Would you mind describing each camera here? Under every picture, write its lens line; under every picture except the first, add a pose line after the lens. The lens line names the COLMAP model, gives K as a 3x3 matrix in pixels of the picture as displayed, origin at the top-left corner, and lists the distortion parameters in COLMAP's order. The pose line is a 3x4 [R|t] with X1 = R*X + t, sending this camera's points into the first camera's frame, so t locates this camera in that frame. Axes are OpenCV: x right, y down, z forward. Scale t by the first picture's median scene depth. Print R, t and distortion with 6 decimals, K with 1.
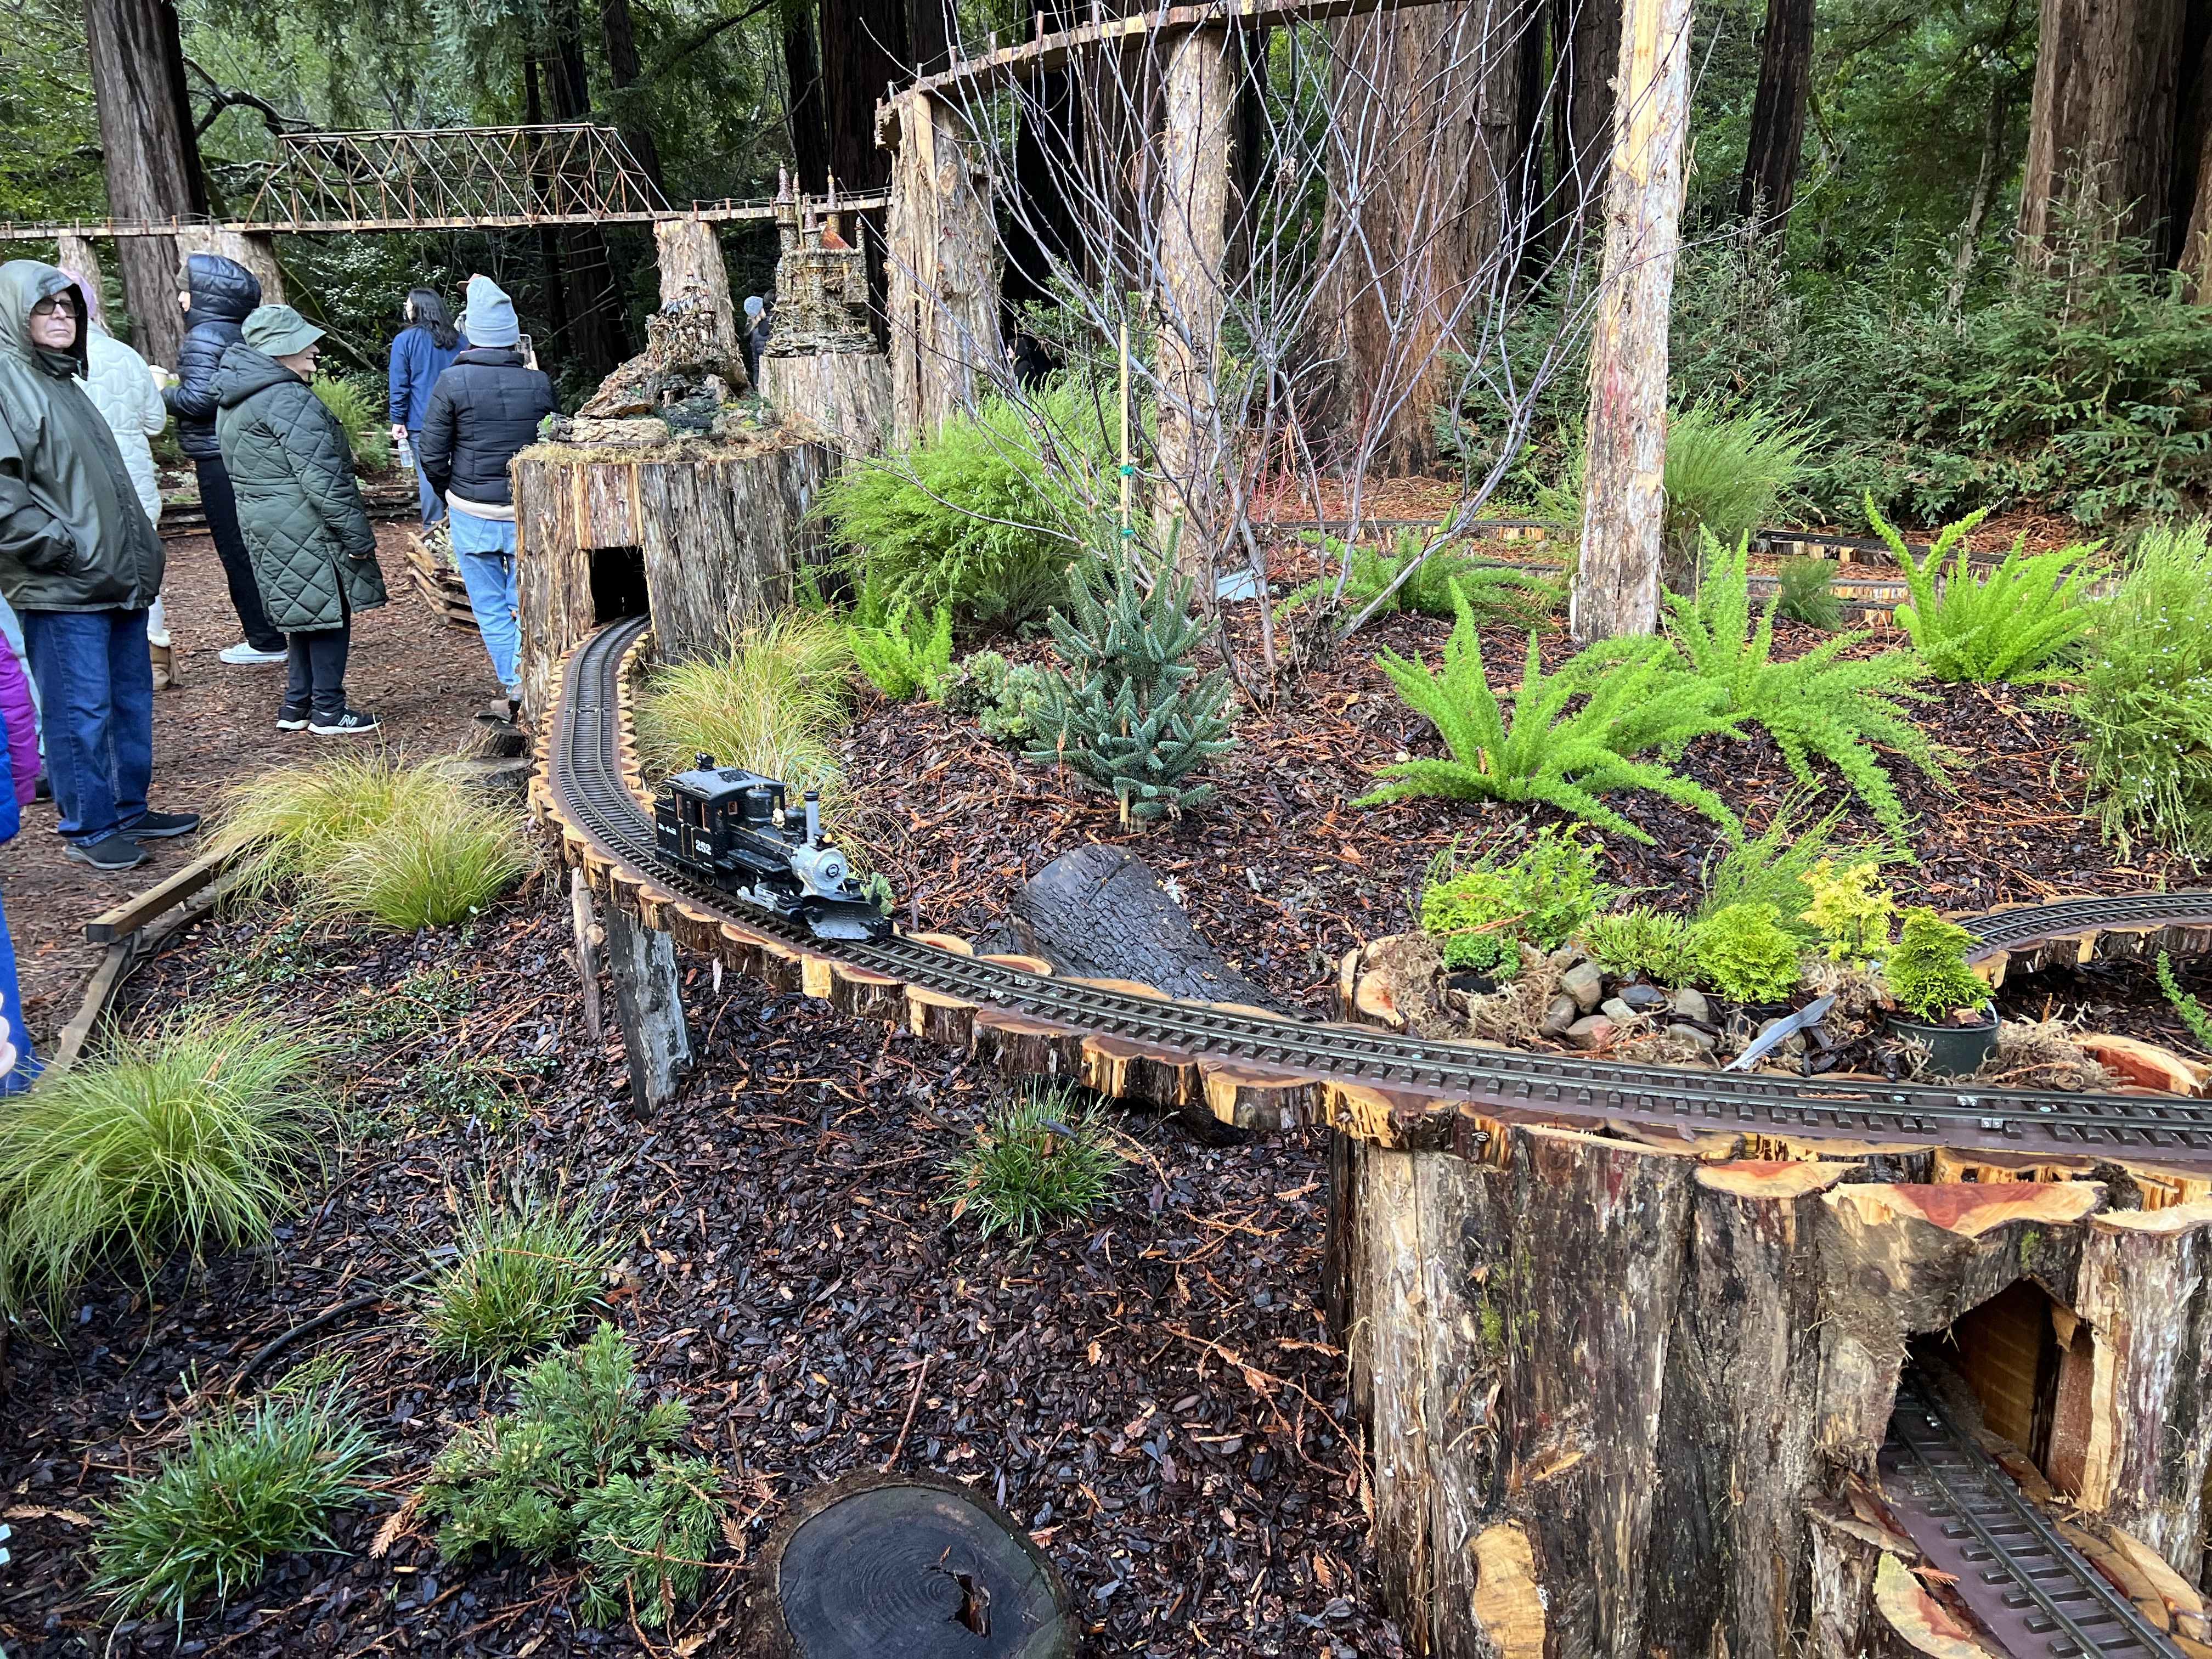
lens RADIAL K [[1637.8, 0, 1108.8], [0, 1637.8, 823.7], [0, 0, 1]] dist [0.040673, -0.048531]
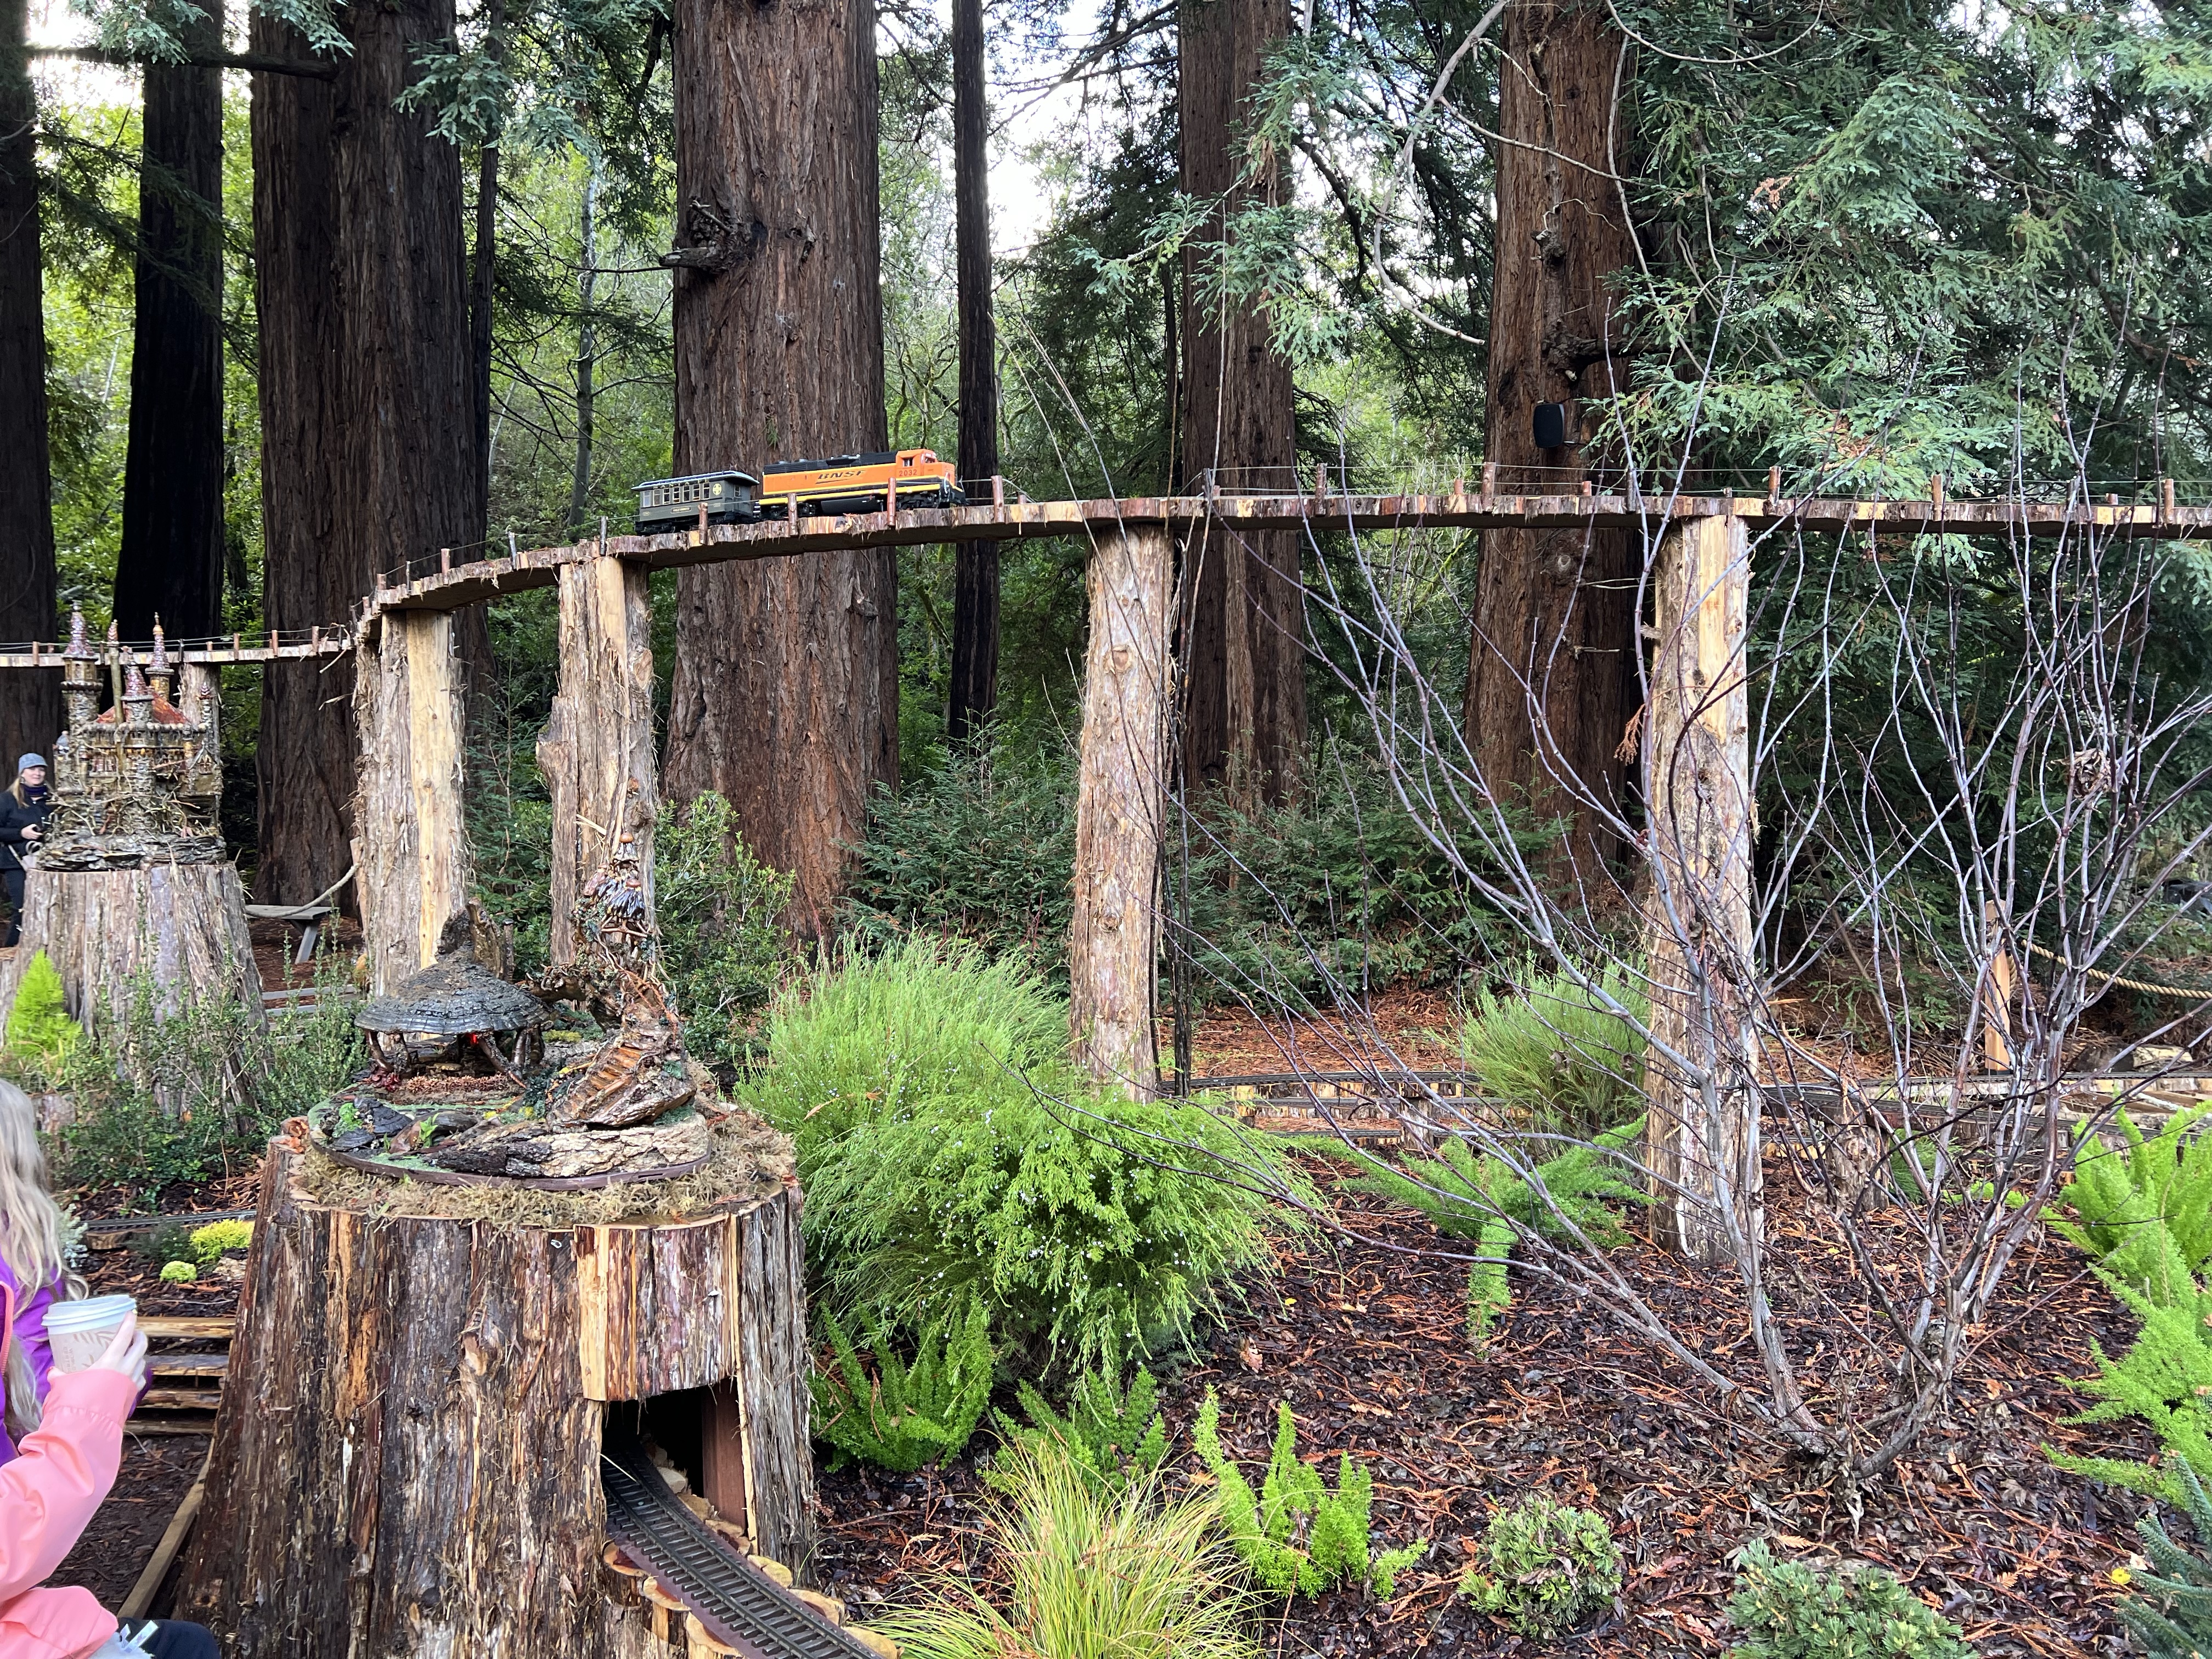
lens RADIAL K [[1637.8, 0, 1108.8], [0, 1637.8, 823.7], [0, 0, 1]] dist [0.040673, -0.048531]
pose [[0.839606, -0.000708, 0.543195, -0.213456], [0.141375, 0.965821, -0.217261, -0.094650], [-0.524475, 0.259208, 0.811010, 0.218935]]
